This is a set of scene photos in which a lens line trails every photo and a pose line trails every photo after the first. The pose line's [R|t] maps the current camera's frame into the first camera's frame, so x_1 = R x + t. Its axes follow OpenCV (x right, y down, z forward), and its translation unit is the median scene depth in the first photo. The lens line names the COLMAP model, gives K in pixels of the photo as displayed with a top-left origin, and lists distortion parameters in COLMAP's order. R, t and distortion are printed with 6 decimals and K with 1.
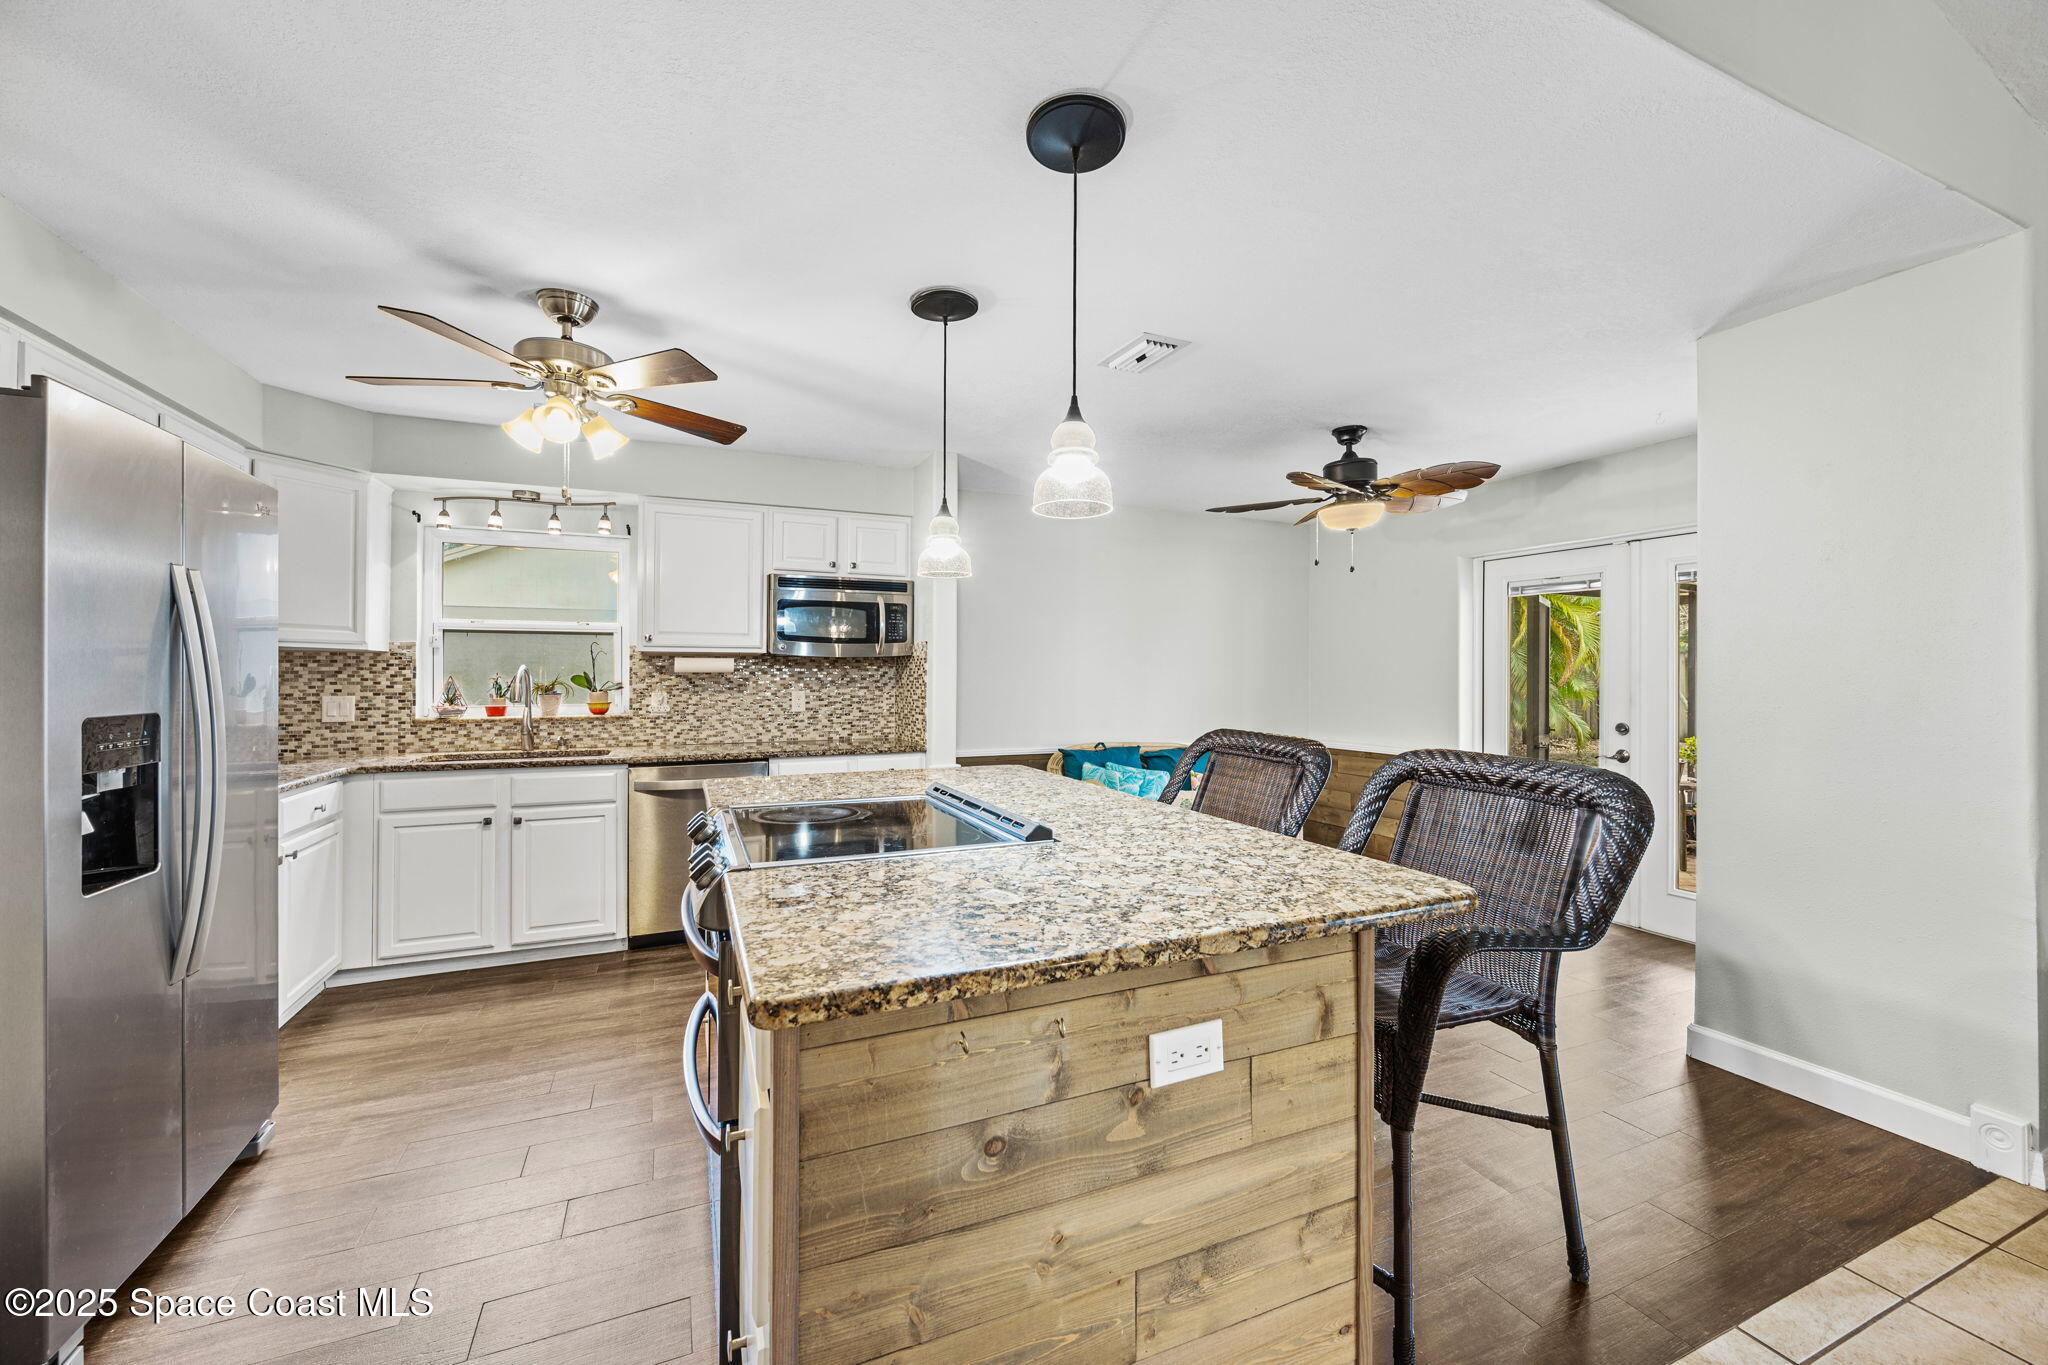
lens RADIAL K [[804.4, 0, 1029.5], [0, 804.4, 671.0], [0, 0, 1]] dist [-0.001830, -0.000778]
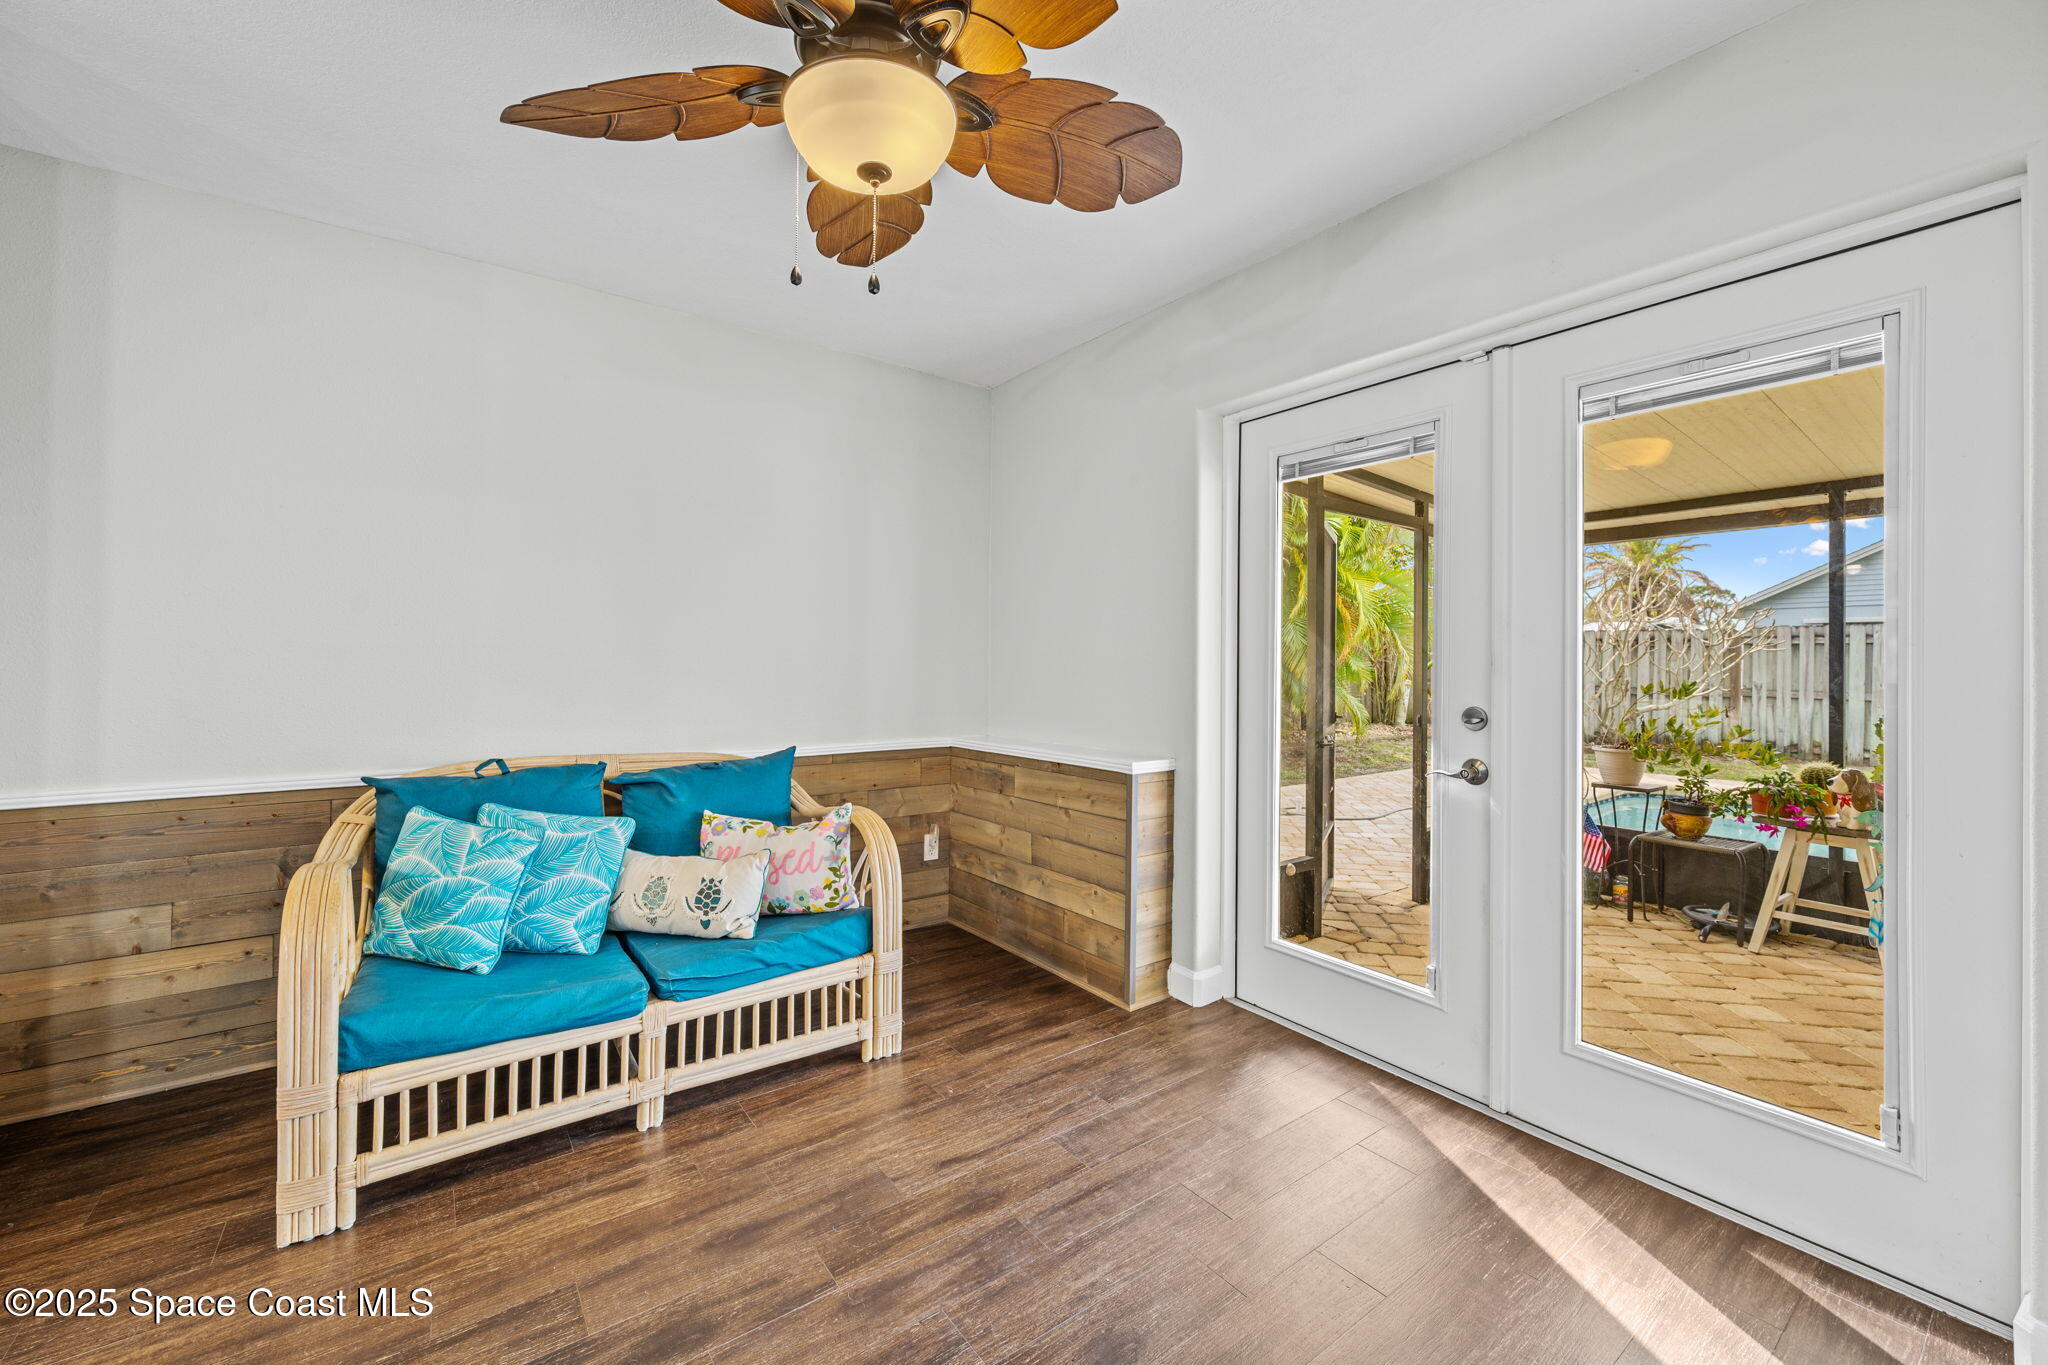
lens RADIAL K [[804.4, 0, 1029.4], [0, 804.4, 651.1], [0, 0, 1]] dist [-0.001830, -0.000778]
pose [[0.974709, 0.005223, 0.223419, 0.348192], [-0.003054, 0.999945, -0.010055, 0.035485], [-0.223459, 0.009118, 0.974671, 0.568481]]
